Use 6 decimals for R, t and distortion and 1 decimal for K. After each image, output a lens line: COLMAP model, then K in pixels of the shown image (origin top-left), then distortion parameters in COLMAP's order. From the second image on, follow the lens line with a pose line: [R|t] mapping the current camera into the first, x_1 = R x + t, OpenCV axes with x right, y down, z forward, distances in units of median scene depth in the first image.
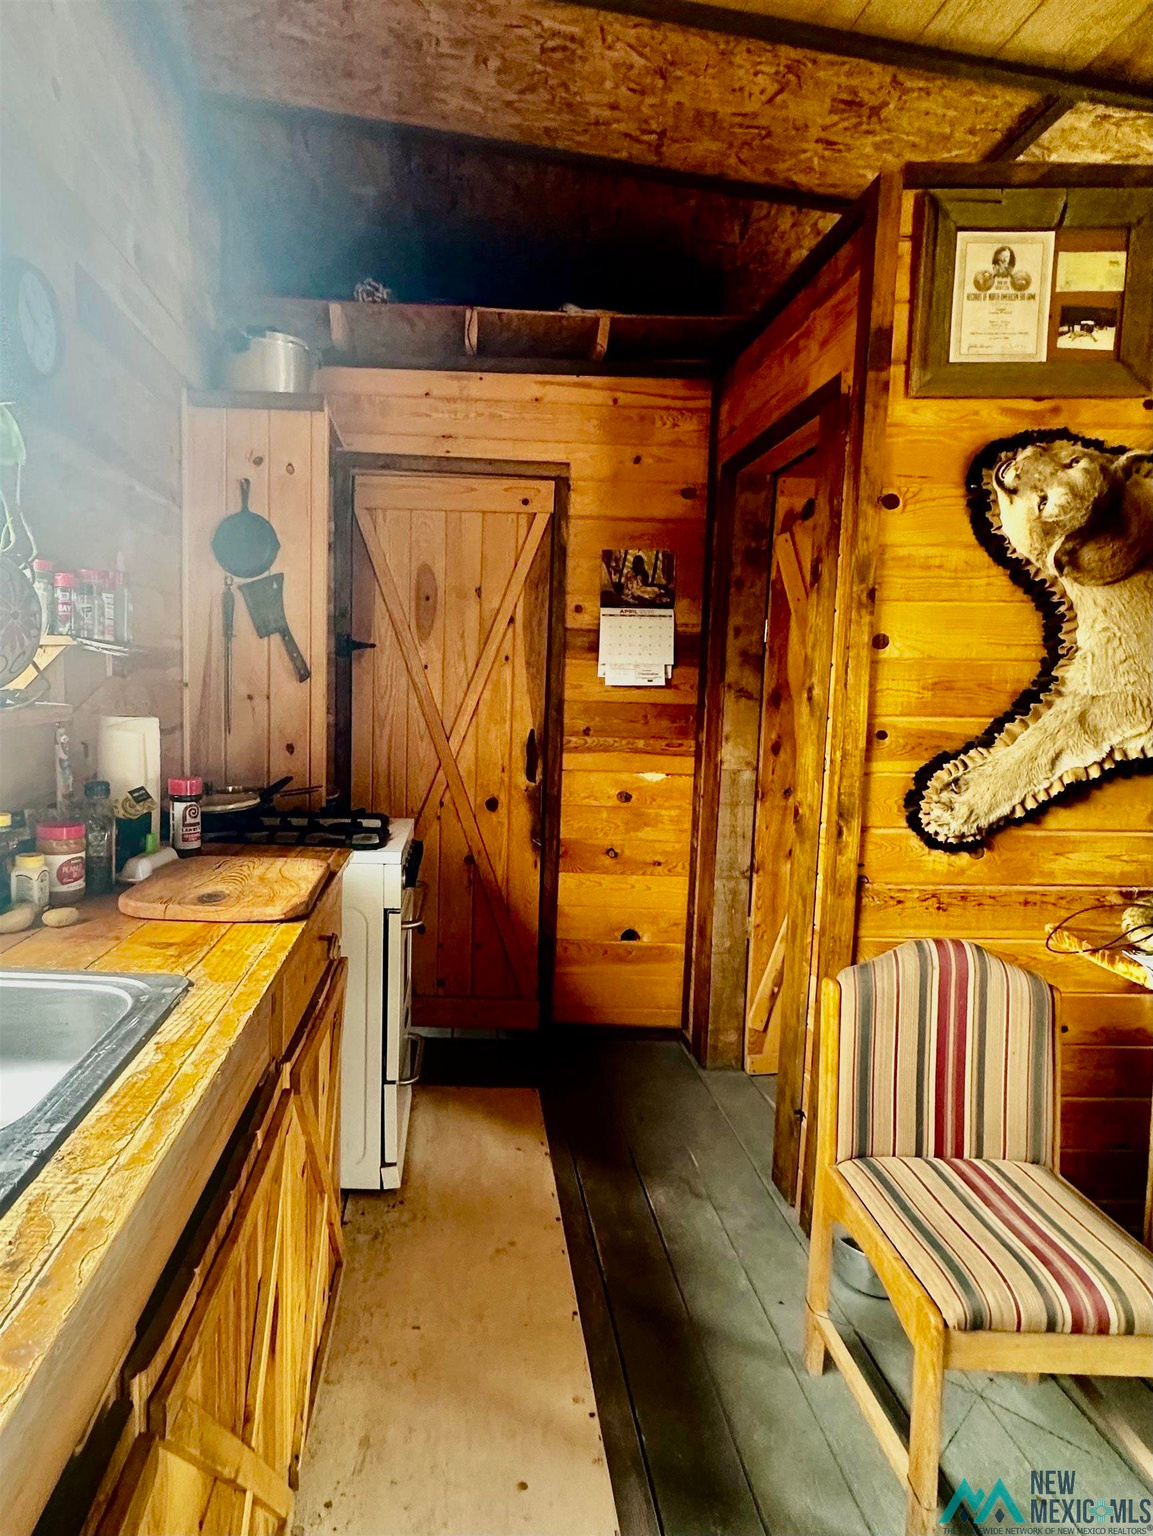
lens RADIAL K [[861.2, 0, 461.8], [0, 861.2, 770.5], [0, 0, 1]] dist [-0.002552, -0.001408]
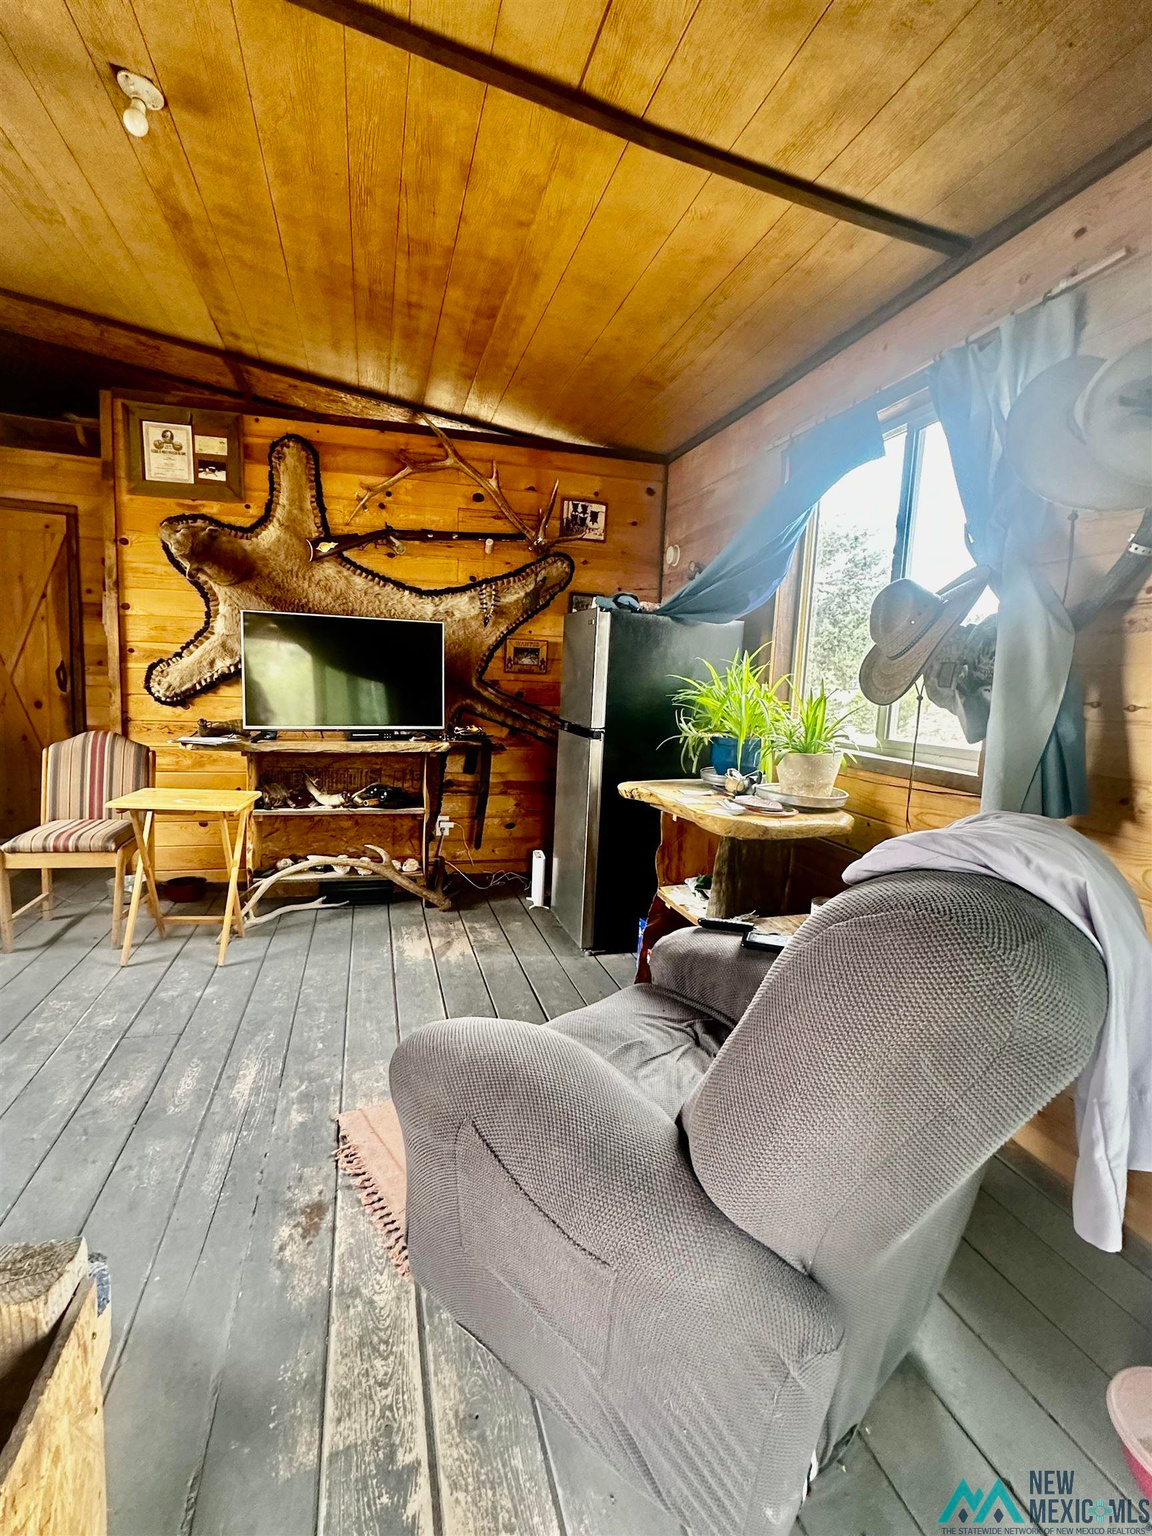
lens RADIAL K [[722.1, 0, 576.0], [0, 722.1, 768.0], [0, 0, 1]] dist [-0.000084, 0.000344]
pose [[0.964221, -0.007382, 0.264996, 1.077809], [0.001883, 0.999778, 0.021000, 0.216691], [-0.265092, -0.019749, 0.964021, -1.038003]]
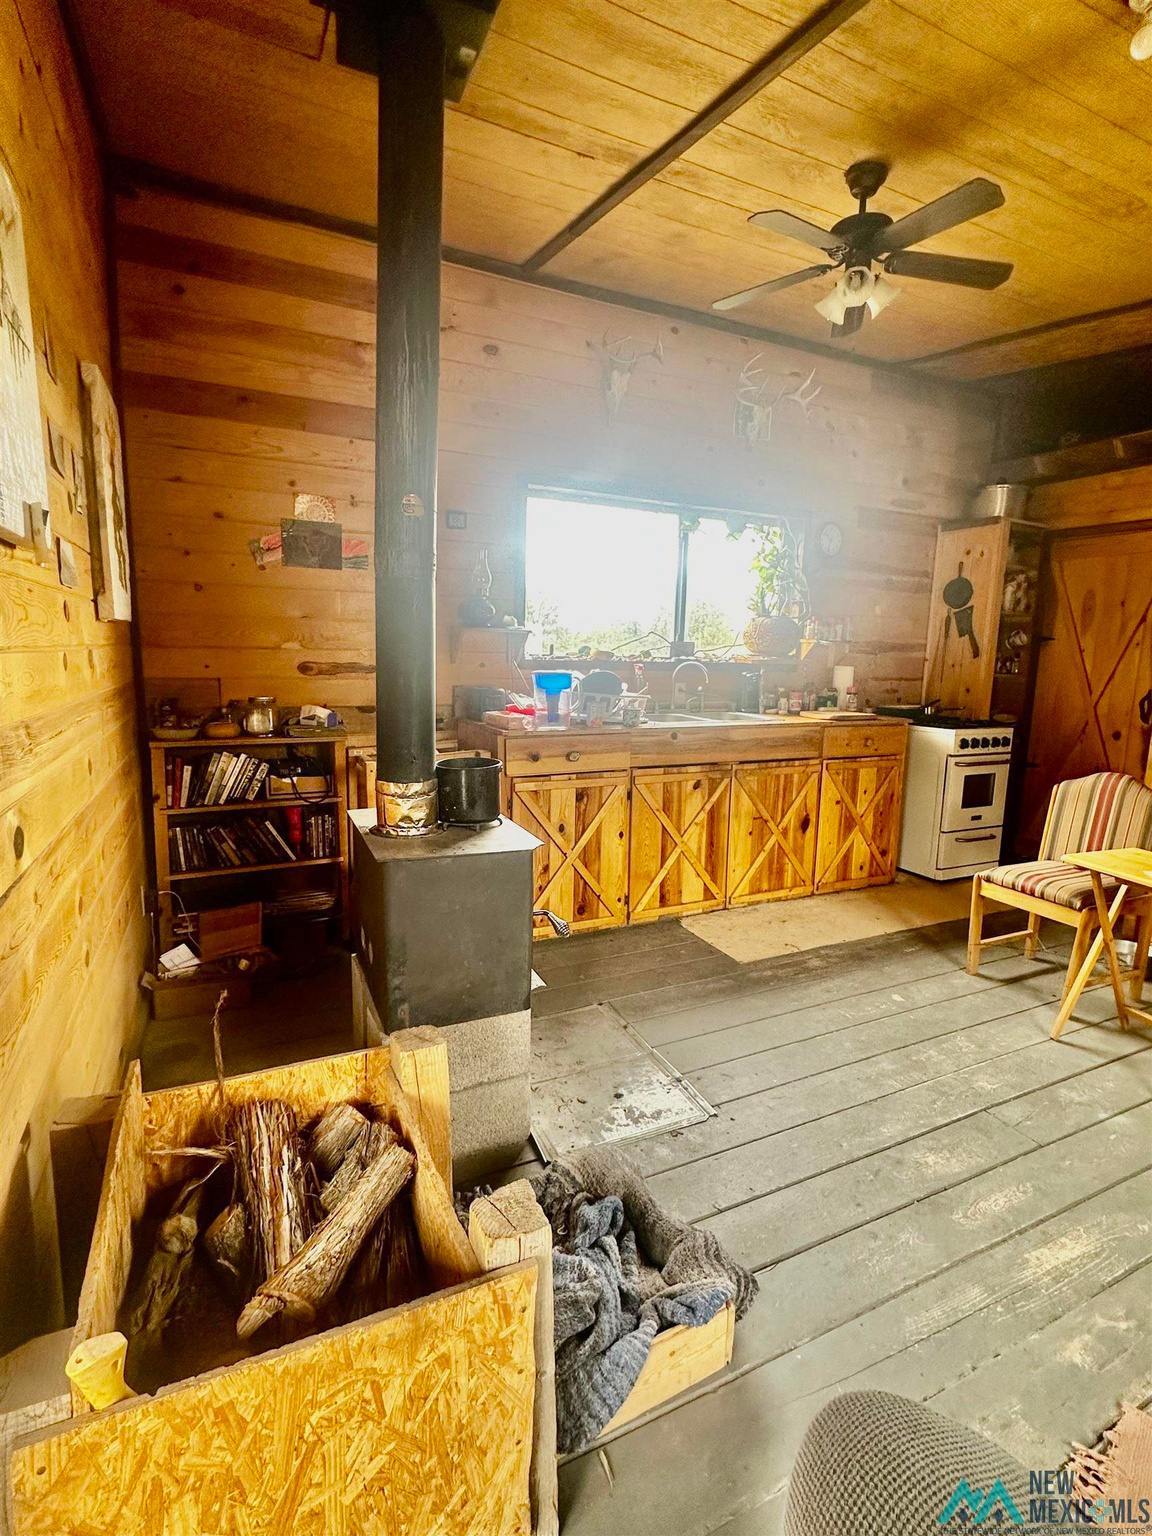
lens RADIAL K [[722.1, 0, 576.0], [0, 722.1, 768.0], [0, 0, 1]] dist [-0.000084, 0.000344]
pose [[0.418921, 0.126416, -0.899180, 1.320796], [-0.110734, 0.989983, 0.087592, 0.147522], [0.901245, 0.062875, 0.428723, -0.765842]]
